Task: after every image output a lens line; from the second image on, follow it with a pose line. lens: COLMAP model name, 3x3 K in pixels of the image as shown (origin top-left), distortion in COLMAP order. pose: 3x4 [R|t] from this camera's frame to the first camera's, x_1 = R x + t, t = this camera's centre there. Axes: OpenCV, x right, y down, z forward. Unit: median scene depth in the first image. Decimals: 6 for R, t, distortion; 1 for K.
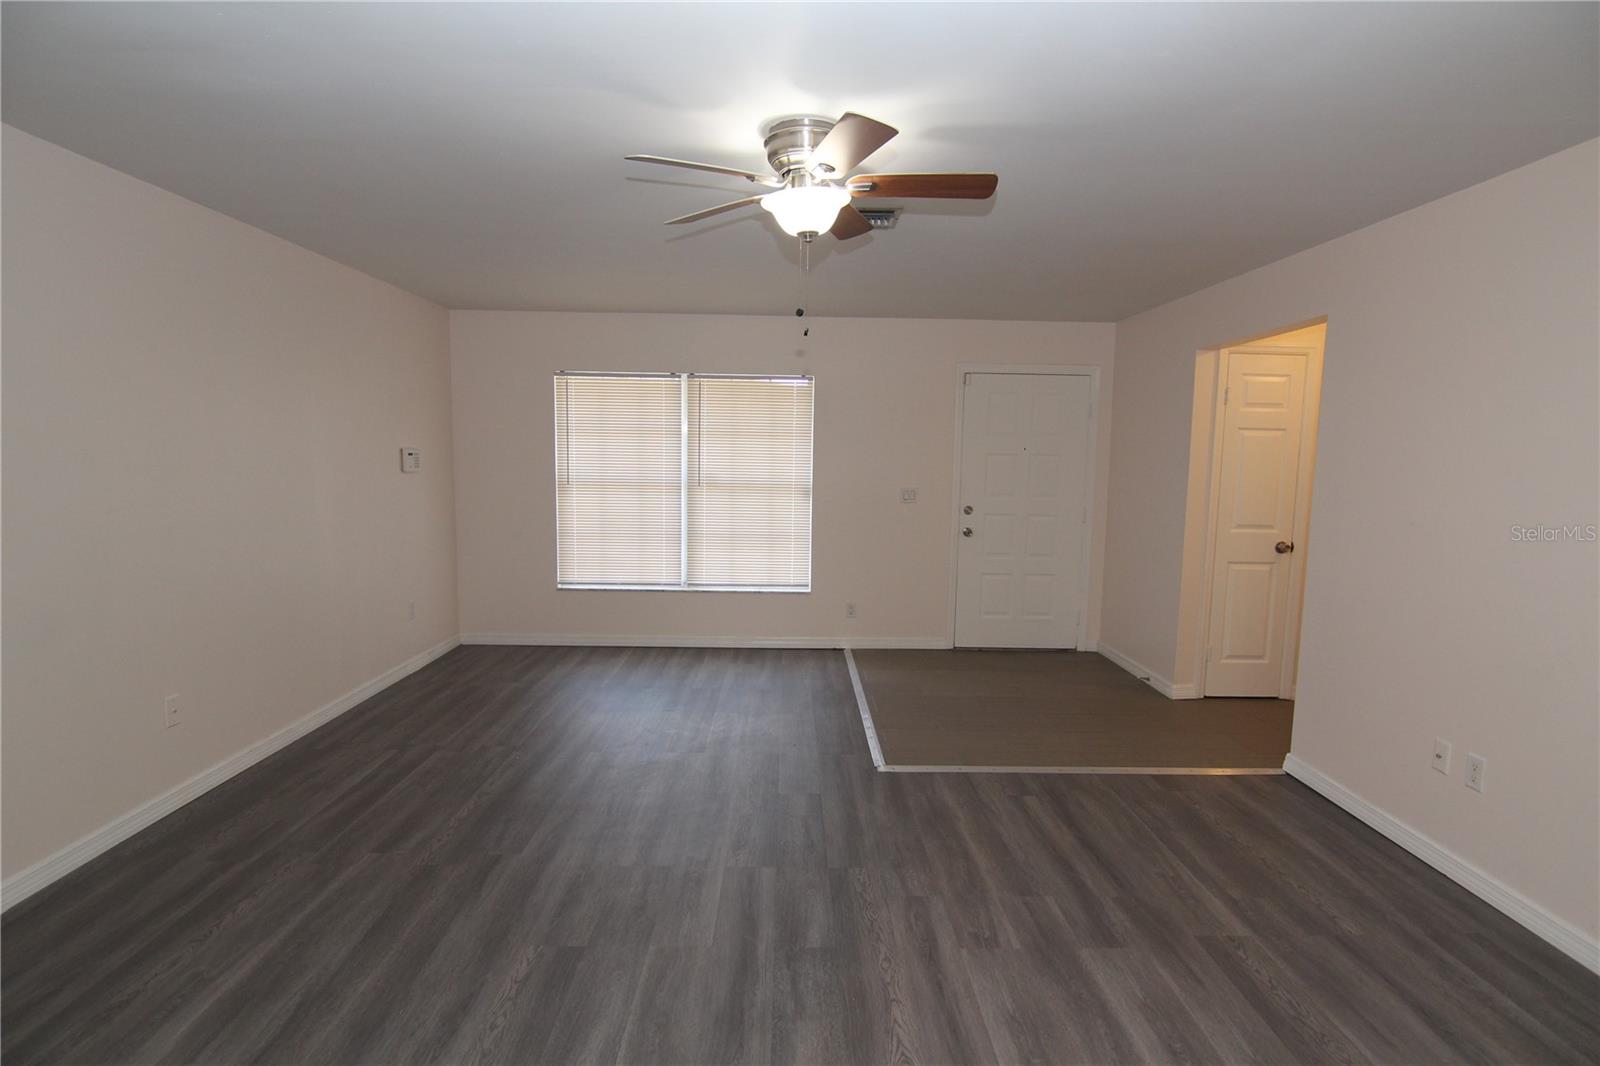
lens RADIAL K [[807.2, 0, 800.1], [0, 807.2, 536.4], [0, 0, 1]] dist [-0.004252, -0.013165]
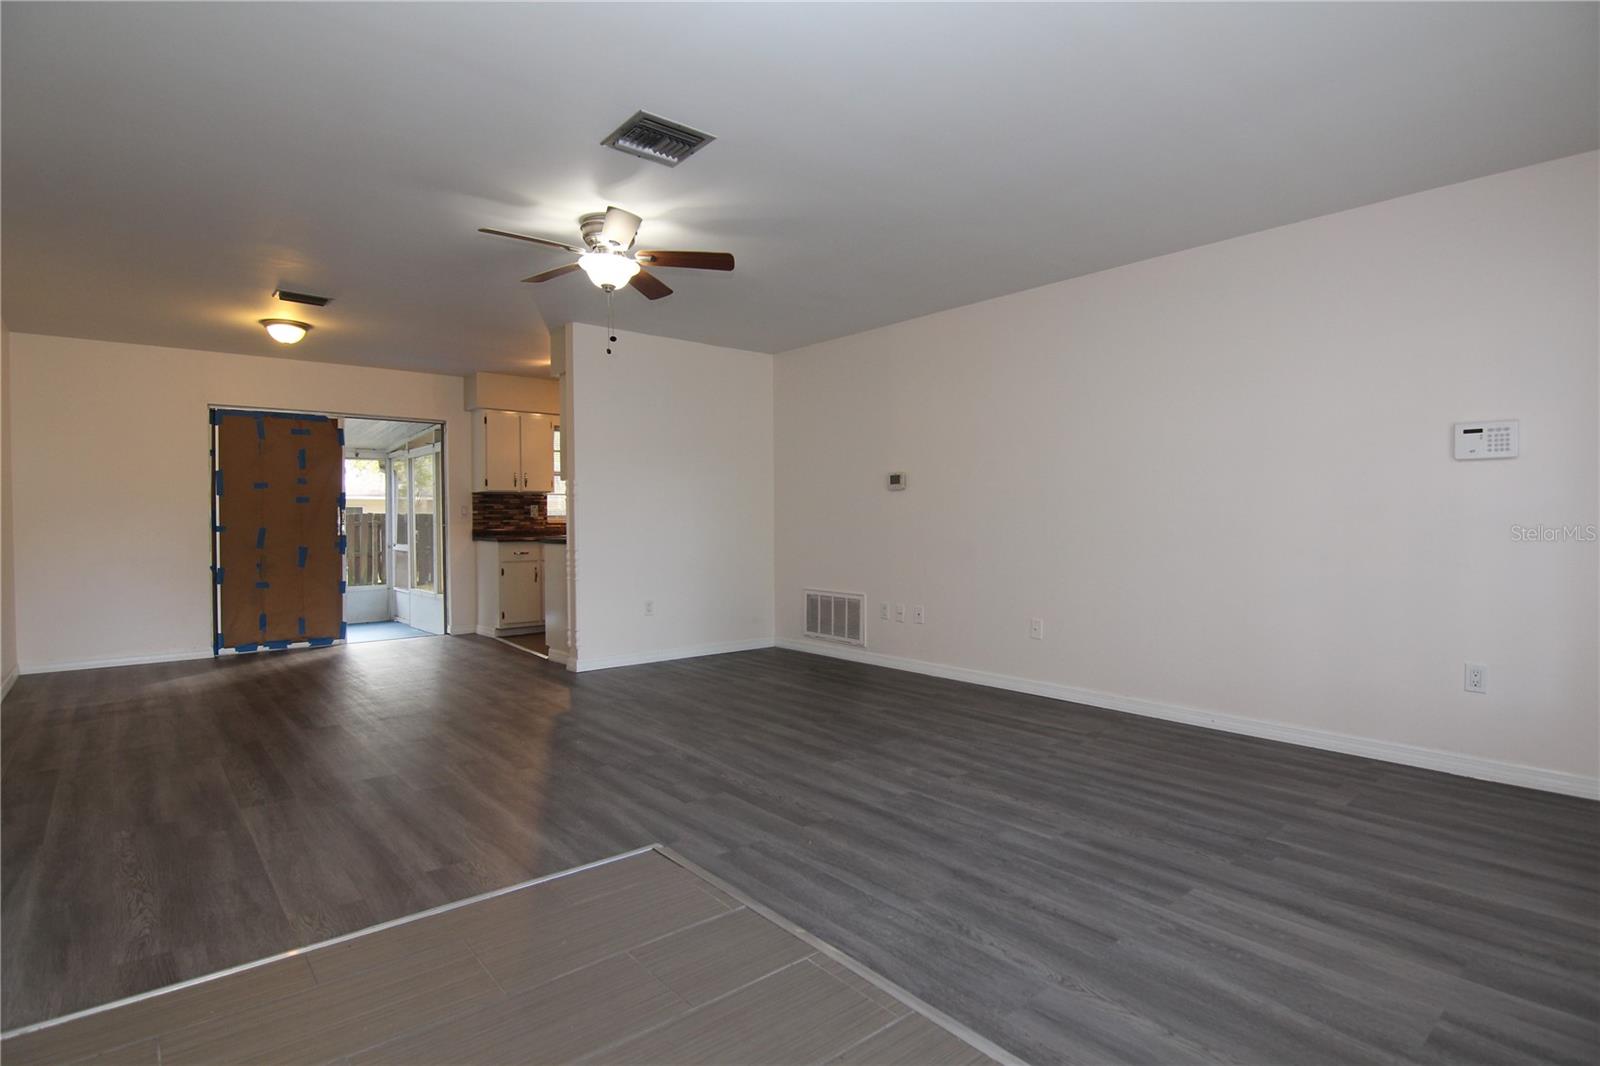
lens RADIAL K [[807.2, 0, 800.1], [0, 807.2, 536.4], [0, 0, 1]] dist [-0.004252, -0.013165]
pose [[-0.771165, 0.000519, -0.636635, 0.324758], [-0.074651, 0.993027, 0.091236, -0.036888], [0.632244, 0.117883, -0.765749, 1.146122]]
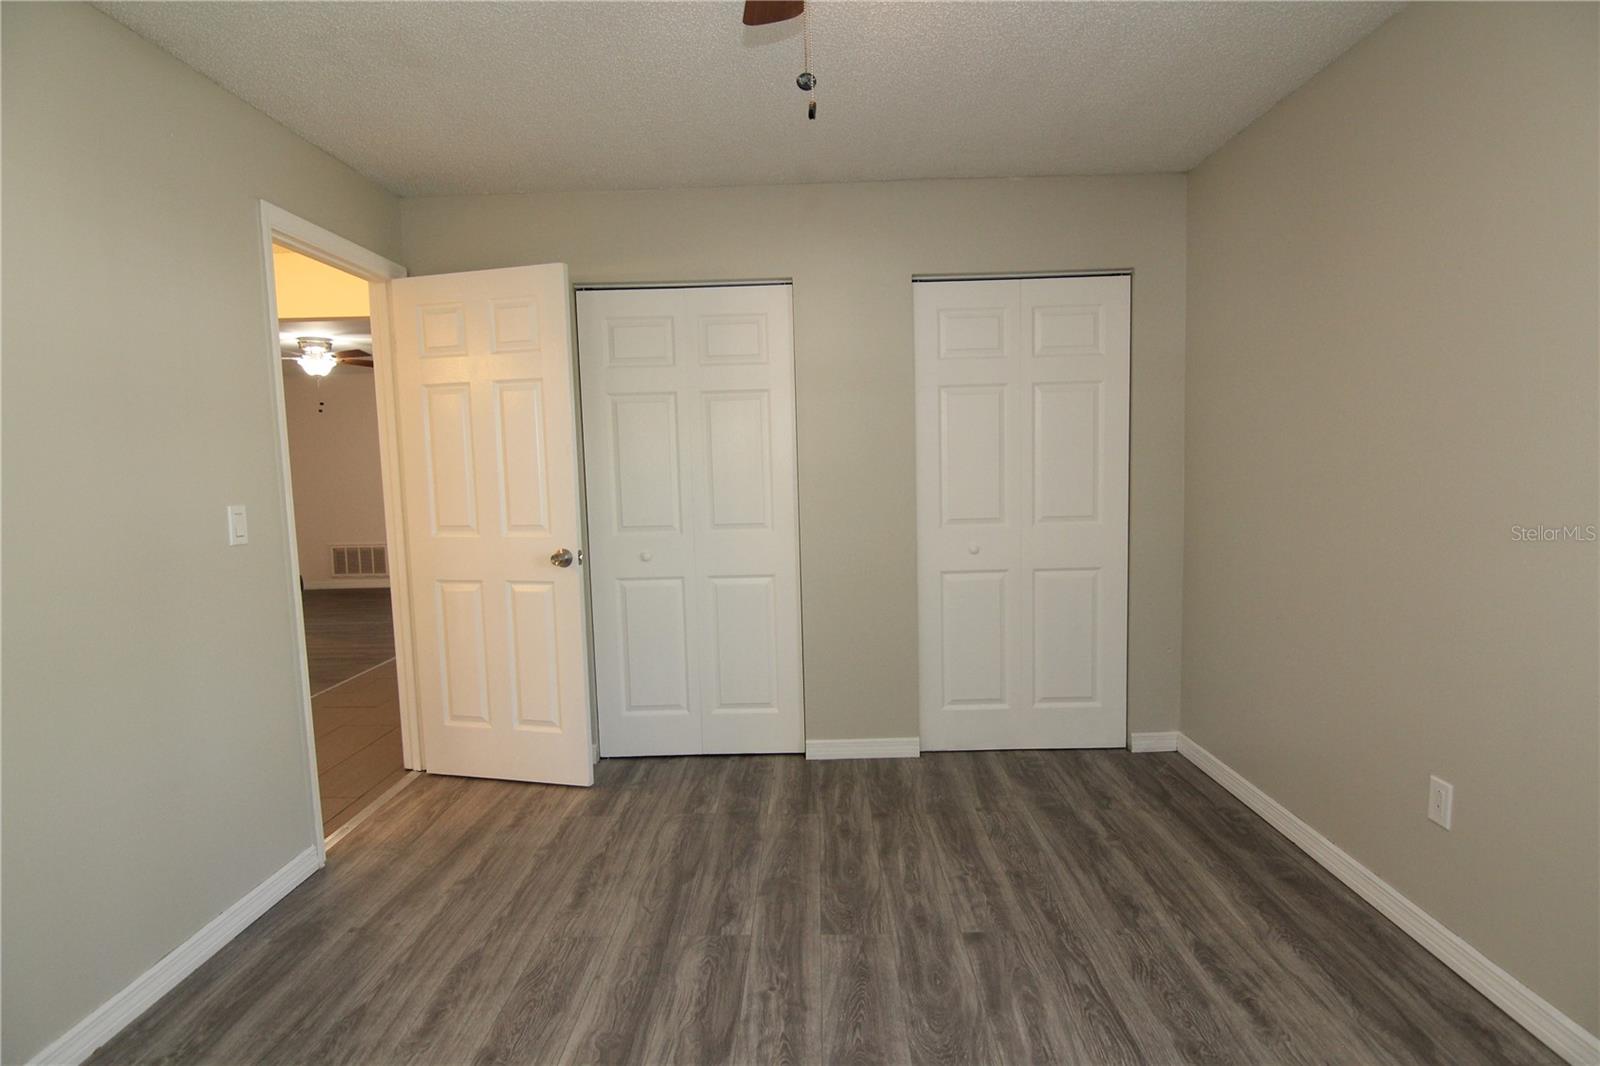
lens RADIAL K [[807.2, 0, 800.1], [0, 807.2, 536.4], [0, 0, 1]] dist [-0.004252, -0.013165]
pose [[-0.032269, 0.073099, -0.996803, 1.266491], [-0.081481, 0.993810, 0.075517, -0.081334], [0.996152, 0.083657, -0.026113, 1.287611]]
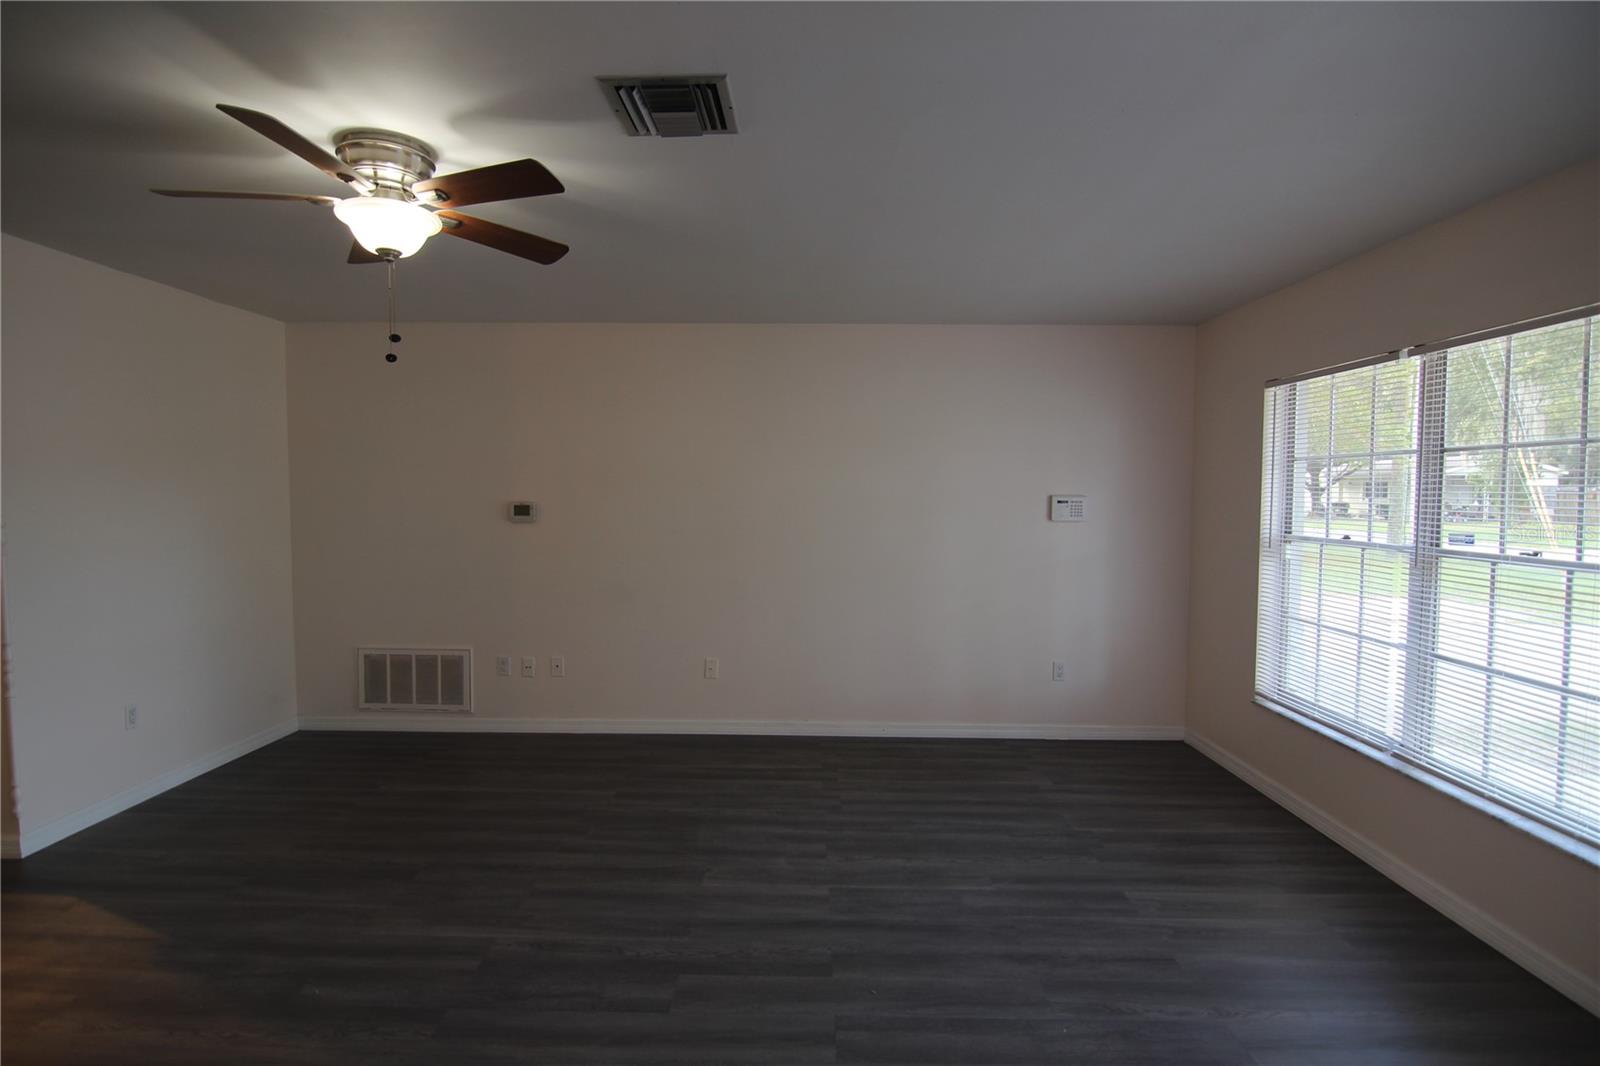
lens RADIAL K [[807.2, 0, 800.1], [0, 807.2, 536.4], [0, 0, 1]] dist [-0.004252, -0.013165]
pose [[-0.027381, 0.039356, -0.998850, 0.439151], [-0.111341, 0.992887, 0.042173, -0.067628], [0.993405, 0.112368, -0.022804, 0.721298]]
